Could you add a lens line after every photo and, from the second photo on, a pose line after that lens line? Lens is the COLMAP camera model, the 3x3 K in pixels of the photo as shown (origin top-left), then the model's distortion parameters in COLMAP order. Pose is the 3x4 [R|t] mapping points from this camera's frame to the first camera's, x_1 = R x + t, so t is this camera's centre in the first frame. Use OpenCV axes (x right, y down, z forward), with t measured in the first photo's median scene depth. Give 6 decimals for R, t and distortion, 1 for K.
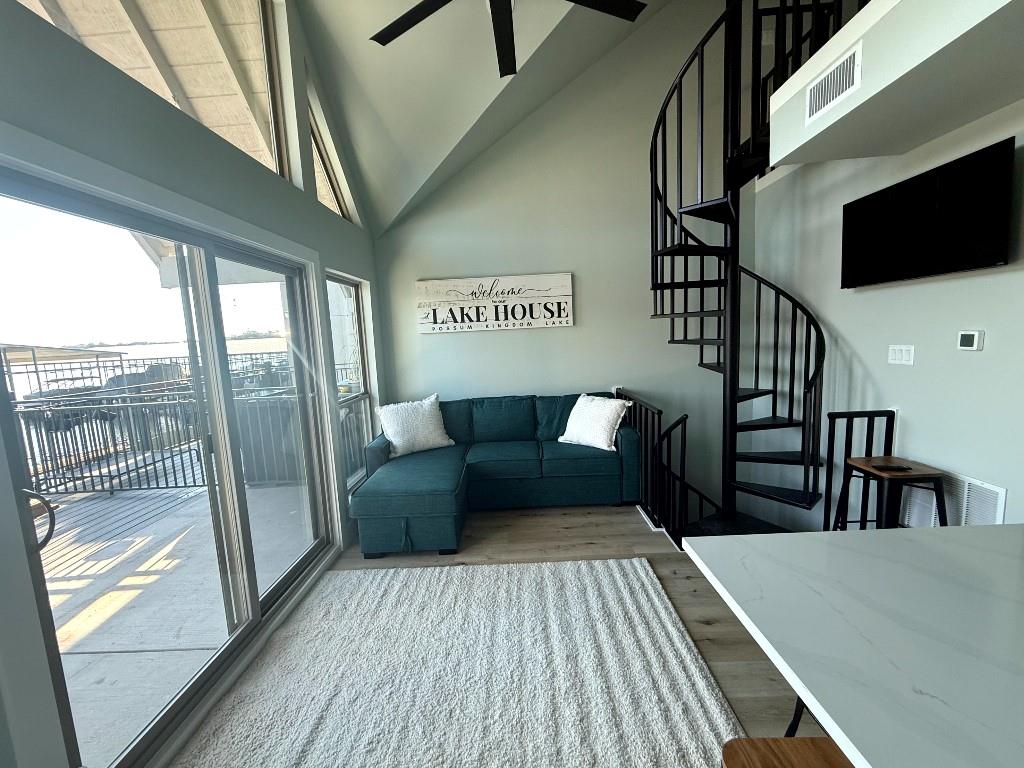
lens RADIAL K [[408.2, 0, 508.7], [0, 408.2, 384.1], [0, 0, 1]] dist [0.000519, -0.000106]
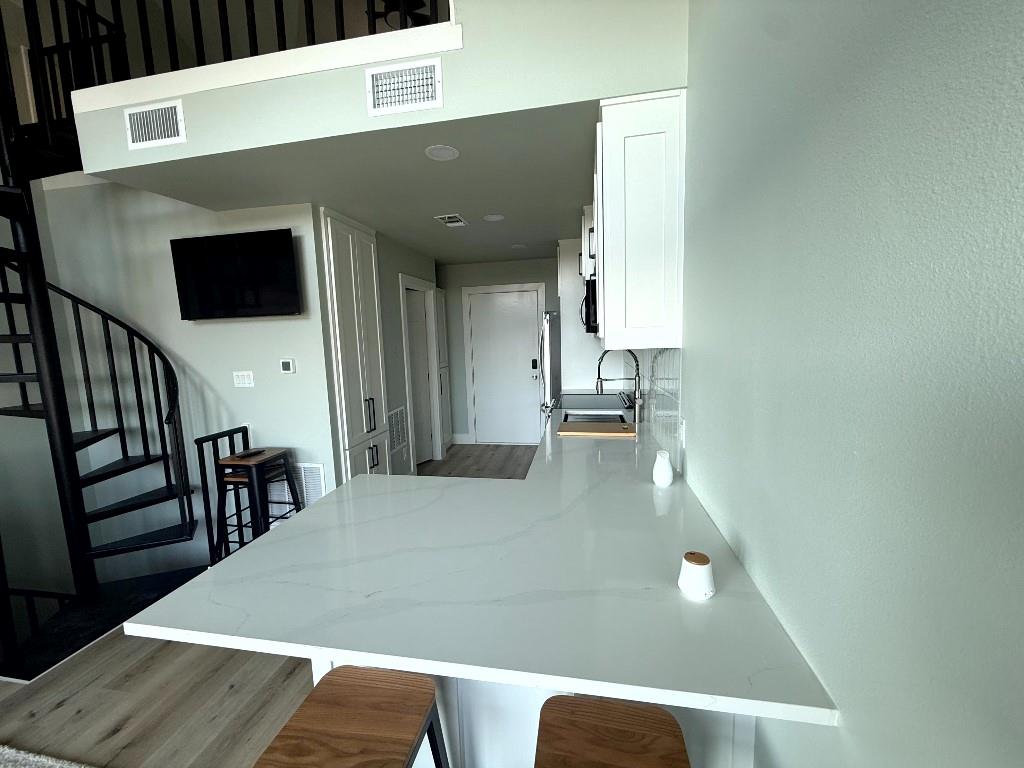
lens RADIAL K [[408.2, 0, 508.7], [0, 408.2, 384.1], [0, 0, 1]] dist [0.000519, -0.000106]
pose [[0.169764, -0.074187, 0.982688, -0.074416], [0.139727, 0.988901, 0.050517, -0.007915], [-0.975529, 0.128732, 0.178245, 0.022448]]
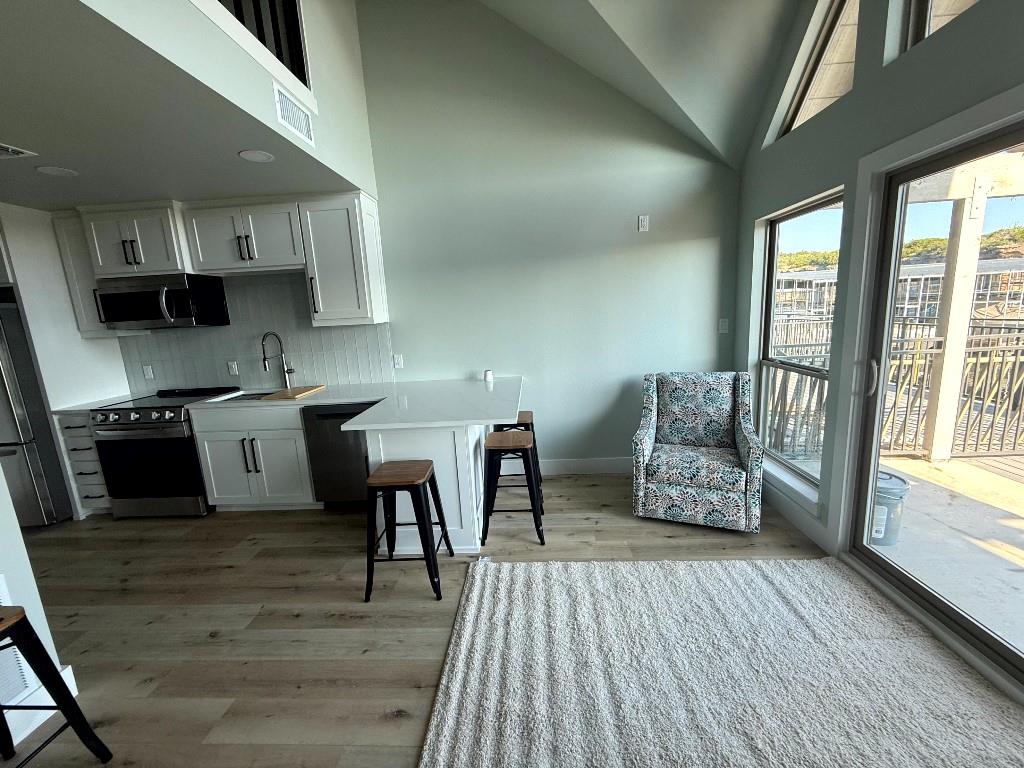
lens RADIAL K [[408.2, 0, 508.7], [0, 408.2, 384.1], [0, 0, 1]] dist [0.000519, -0.000106]
pose [[-0.993813, 0.096679, 0.054667, 0.129147], [0.108371, 0.951851, 0.286766, -0.127985], [-0.024311, 0.290916, -0.956440, 1.057865]]
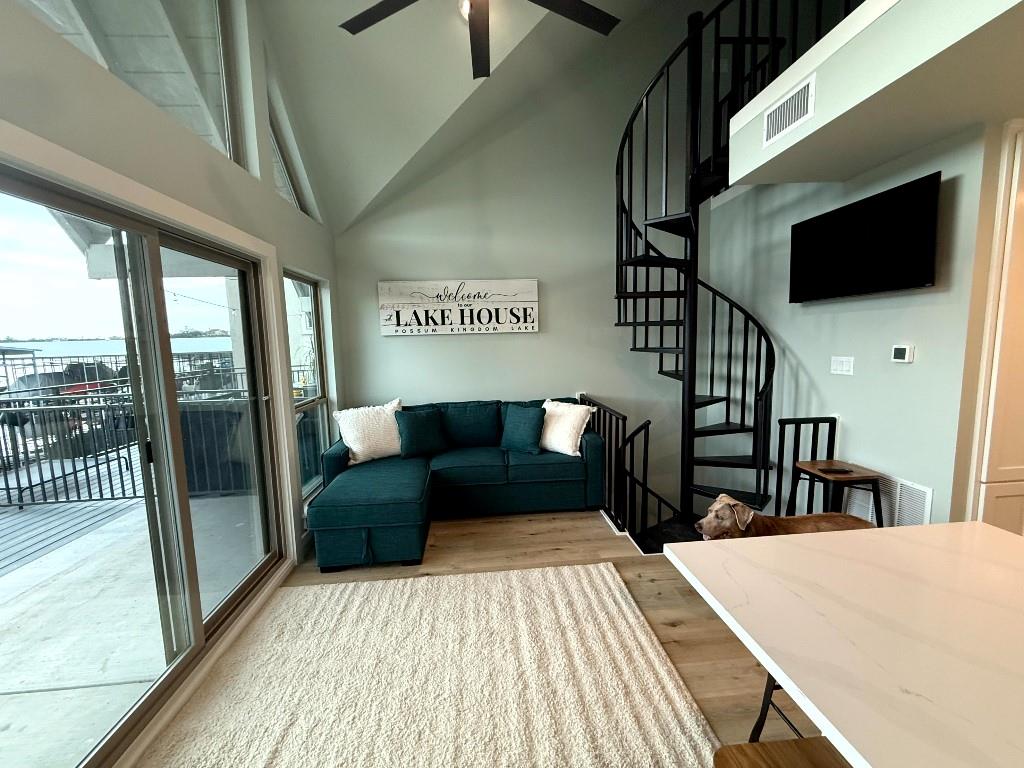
lens RADIAL K [[408.2, 0, 508.7], [0, 408.2, 384.1], [0, 0, 1]] dist [0.000519, -0.000106]
pose [[0.994658, 0.011486, 0.102583, -0.023063], [-0.010258, 0.999869, -0.012495, -0.000349], [-0.102713, 0.011376, 0.994646, 0.013266]]
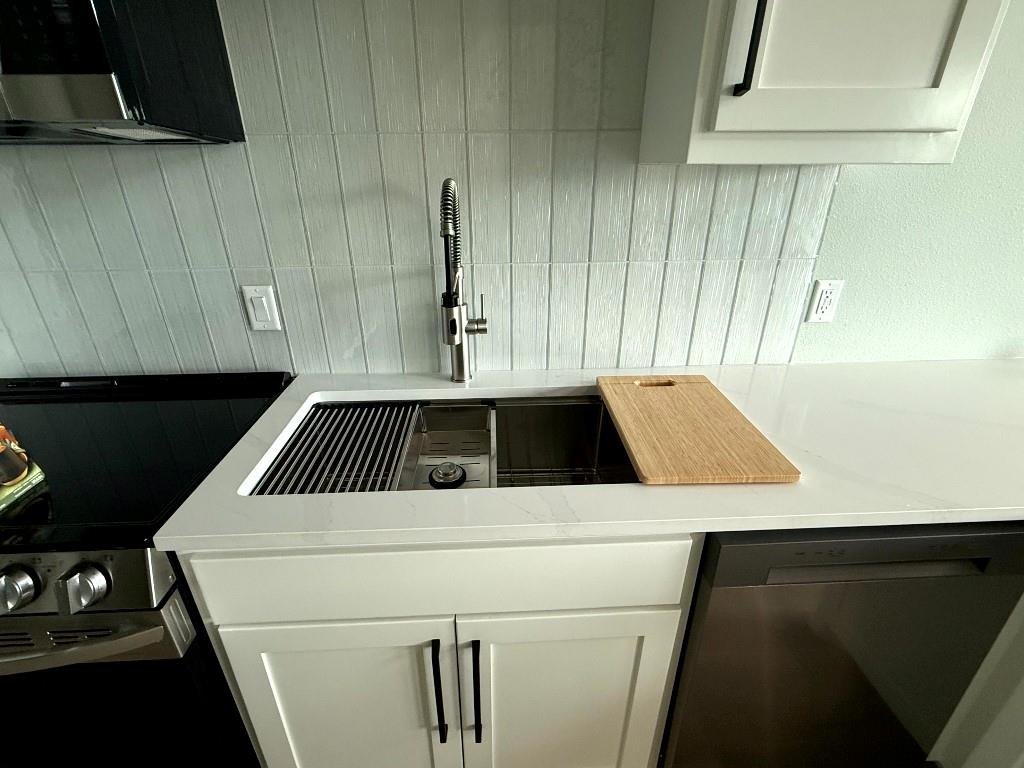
lens RADIAL K [[477.8, 0, 512.0], [0, 477.8, 384.0], [0, 0, 1]] dist [-0.000229, -0.000062]
pose [[-0.996217, 0.078603, -0.037071, 0.827327], [0.047245, 0.847857, 0.528116, -0.063040], [0.072942, 0.524366, -0.848363, 0.283726]]
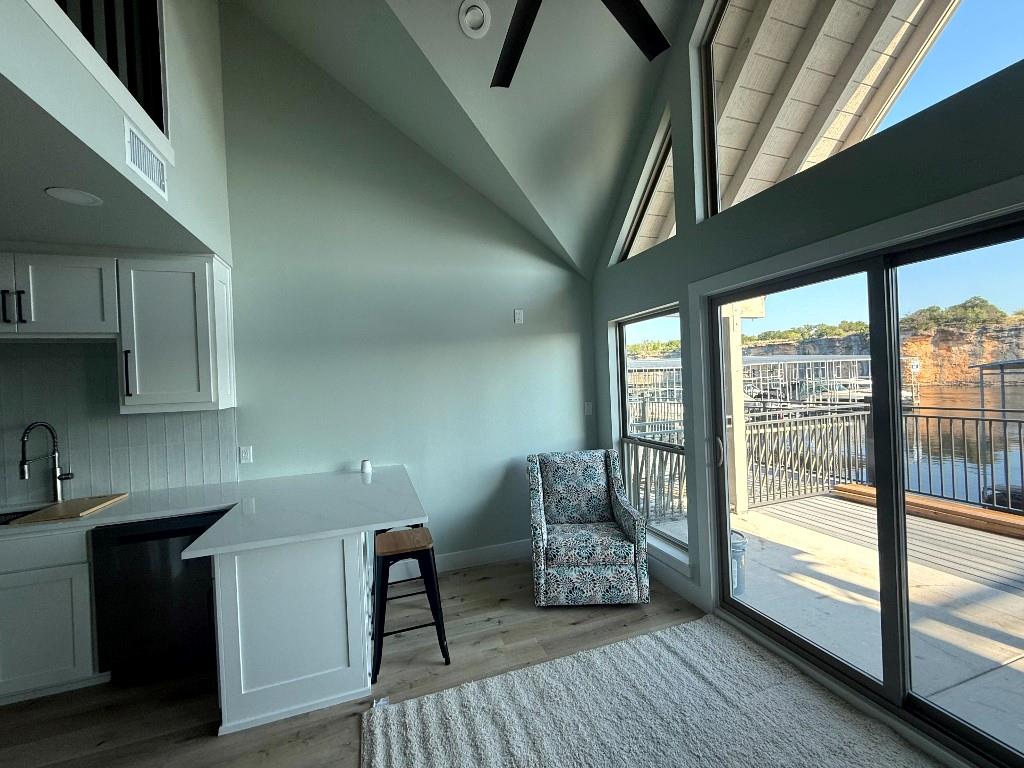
lens RADIAL K [[408.2, 0, 508.7], [0, 408.2, 384.1], [0, 0, 1]] dist [0.000519, -0.000106]
pose [[-0.935602, 0.091570, -0.340975, 0.242045], [0.049251, 0.990187, 0.130779, -0.146056], [0.349605, 0.105564, -0.930931, 1.005777]]
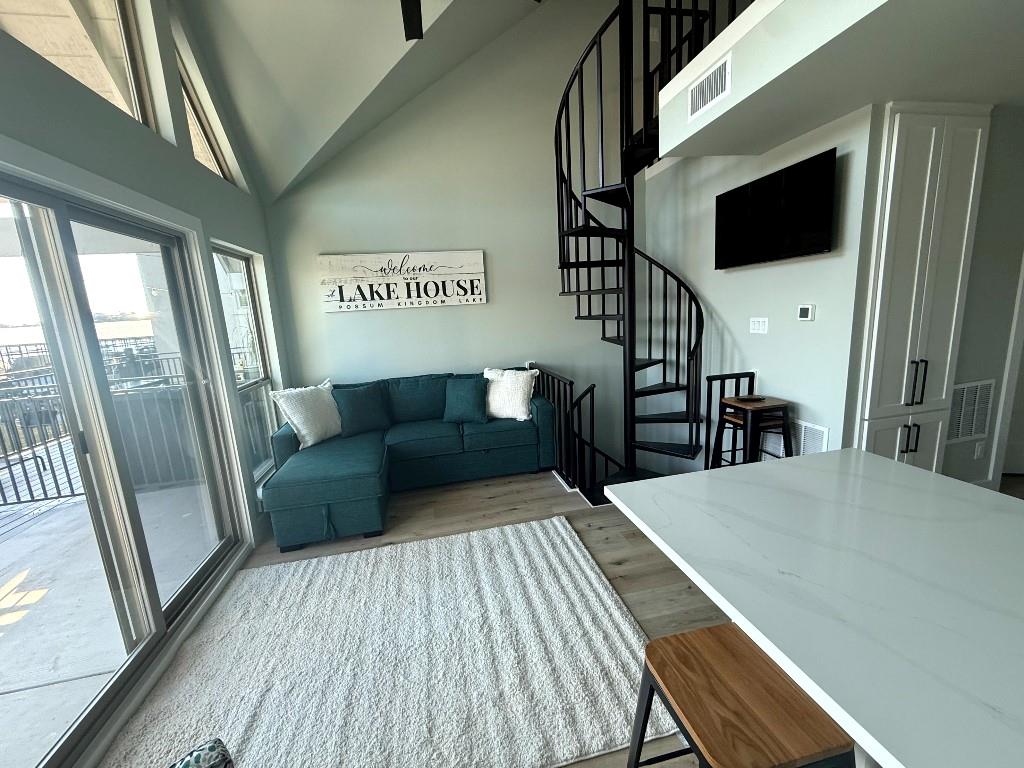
lens RADIAL K [[408.2, 0, 508.7], [0, 408.2, 384.1], [0, 0, 1]] dist [0.000519, -0.000106]
pose [[0.974513, -0.048166, 0.219100, -0.027711], [0.036956, 0.997803, 0.054977, 0.006039], [-0.221267, -0.045479, 0.974152, -0.016713]]
